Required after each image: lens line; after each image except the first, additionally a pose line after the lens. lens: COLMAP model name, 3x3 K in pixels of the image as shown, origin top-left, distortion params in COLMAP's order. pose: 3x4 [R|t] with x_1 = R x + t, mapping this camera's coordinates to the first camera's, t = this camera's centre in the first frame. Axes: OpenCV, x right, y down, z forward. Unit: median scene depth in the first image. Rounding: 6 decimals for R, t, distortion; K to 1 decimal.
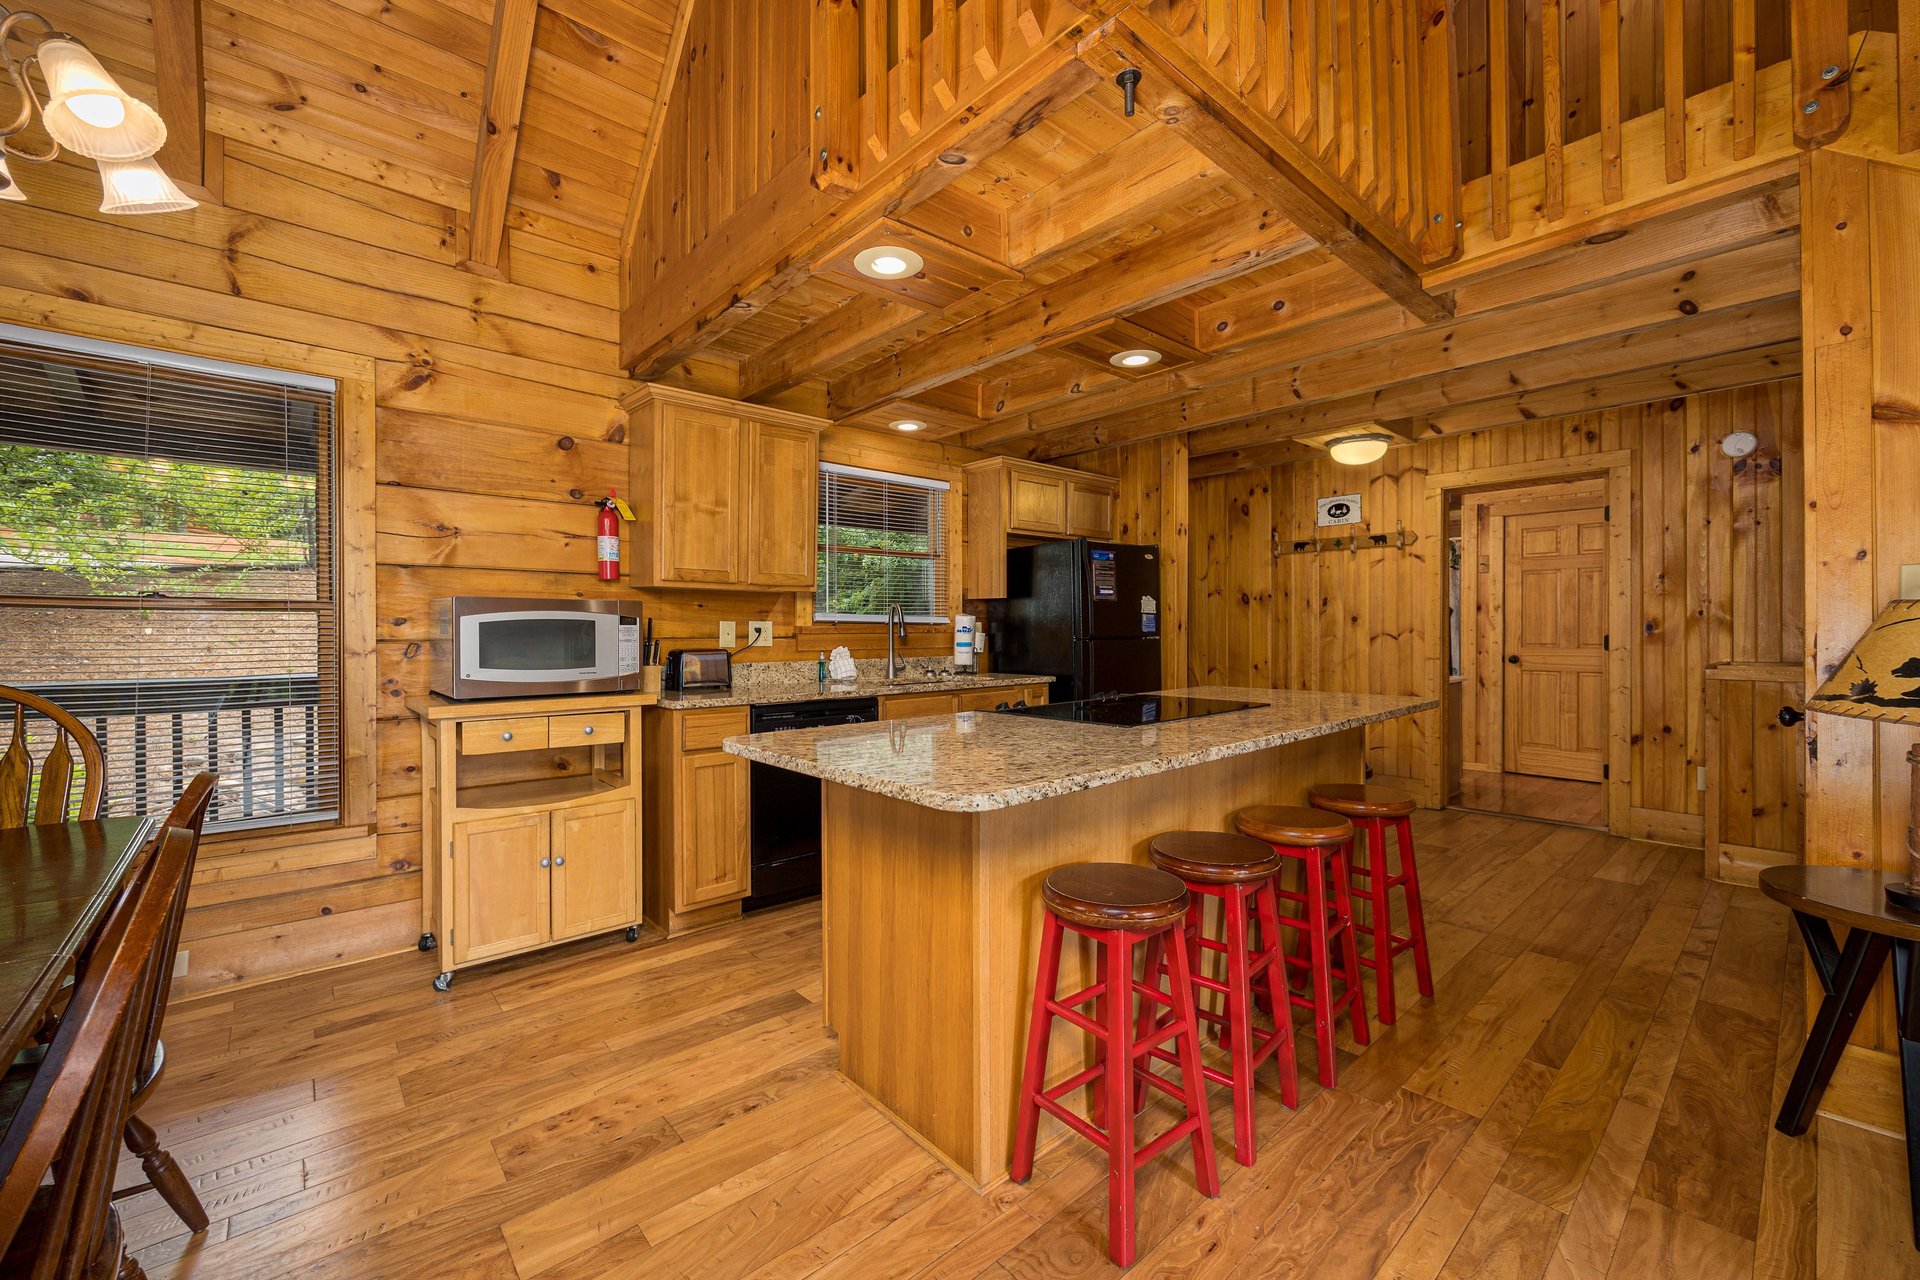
lens RADIAL K [[760.0, 0, 952.9], [0, 760.0, 633.9], [0, 0, 1]] dist [0.001312, -0.002547]
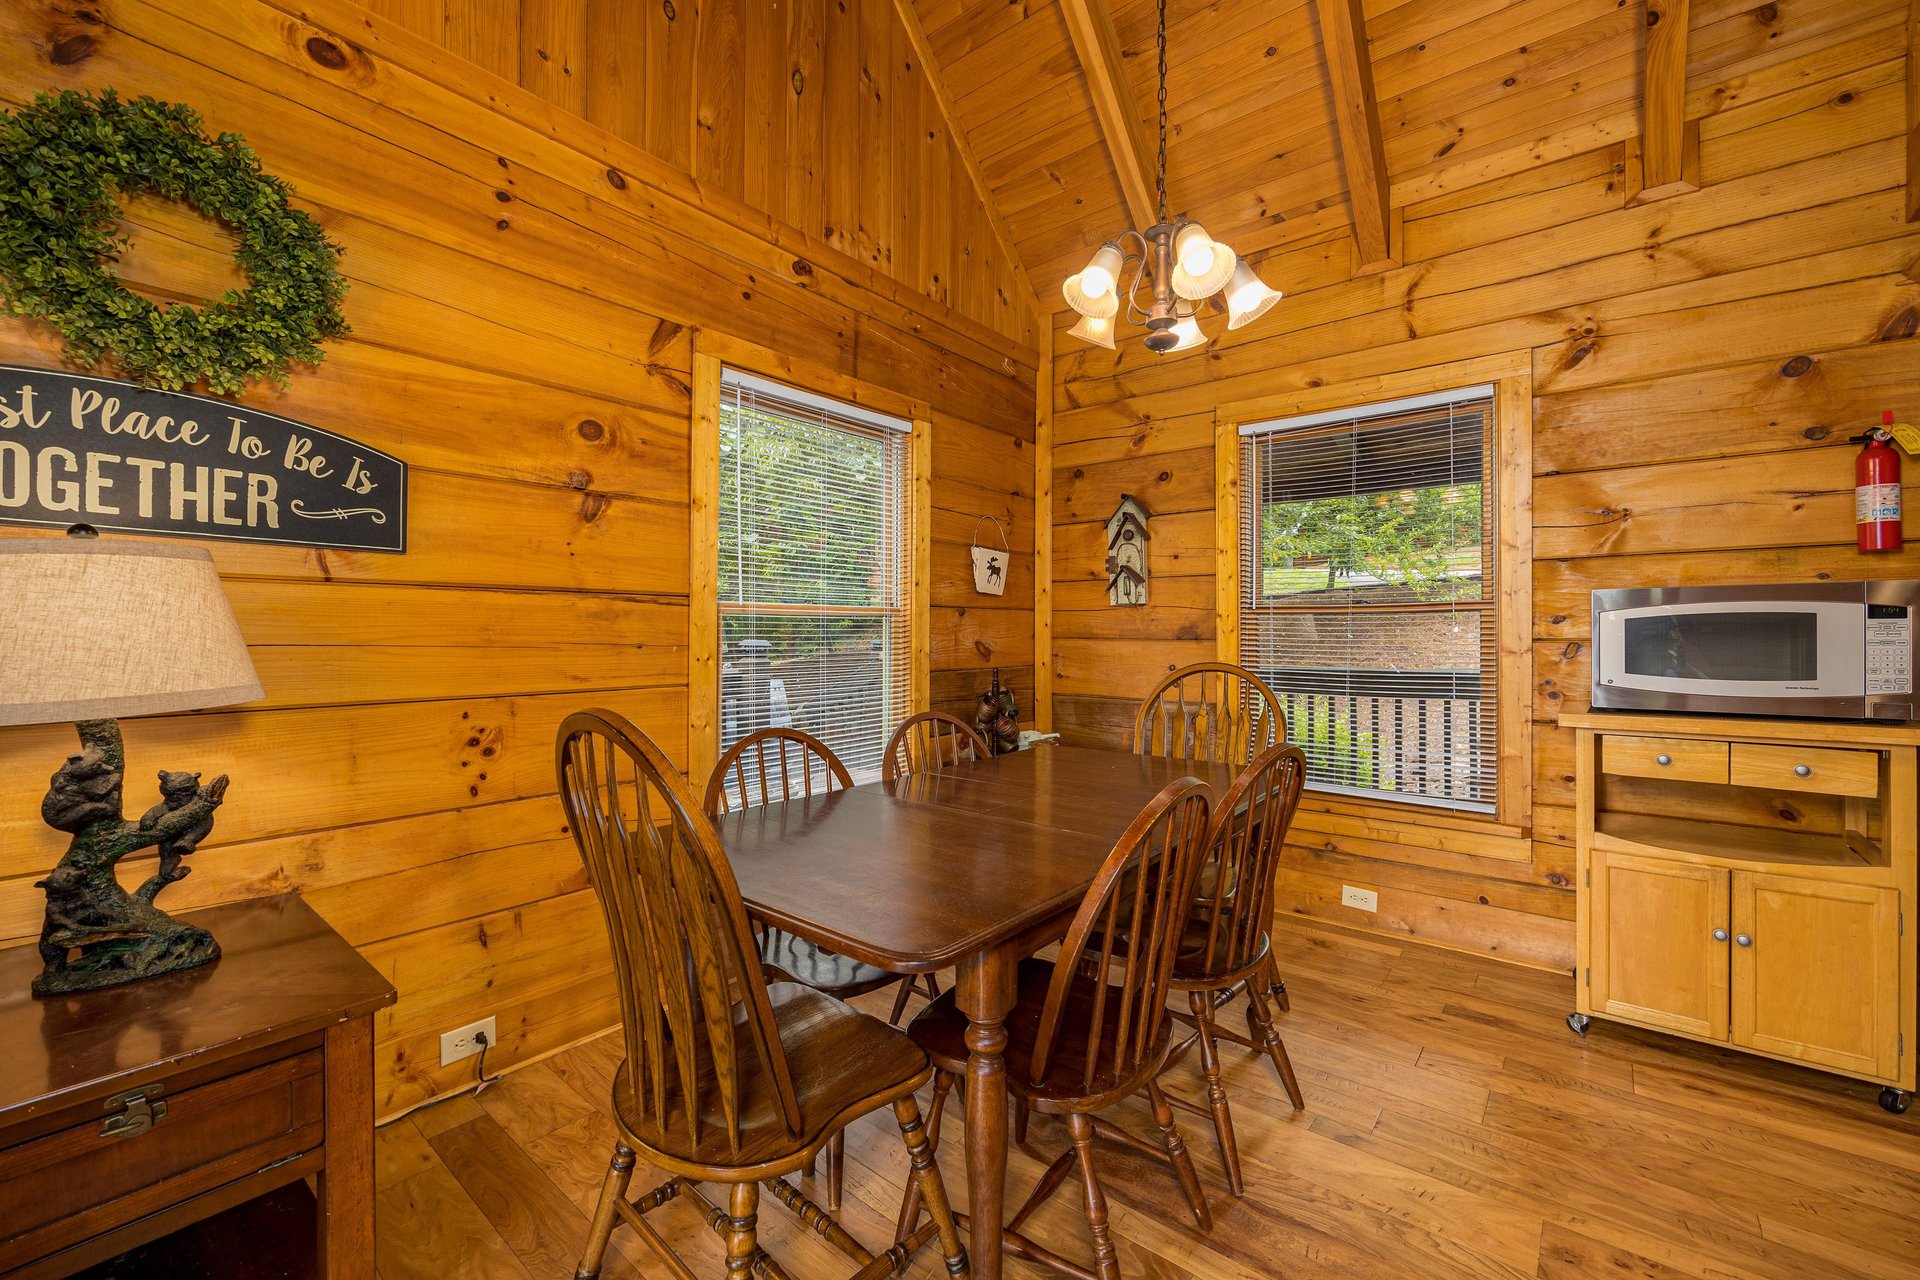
lens RADIAL K [[760.0, 0, 952.9], [0, 760.0, 633.9], [0, 0, 1]] dist [0.001312, -0.002547]
pose [[0.169610, 0.000744, -0.985511, 0.071011], [0.001561, 0.999998, 0.001024, -0.000468], [0.985510, -0.001712, 0.169608, 0.109446]]
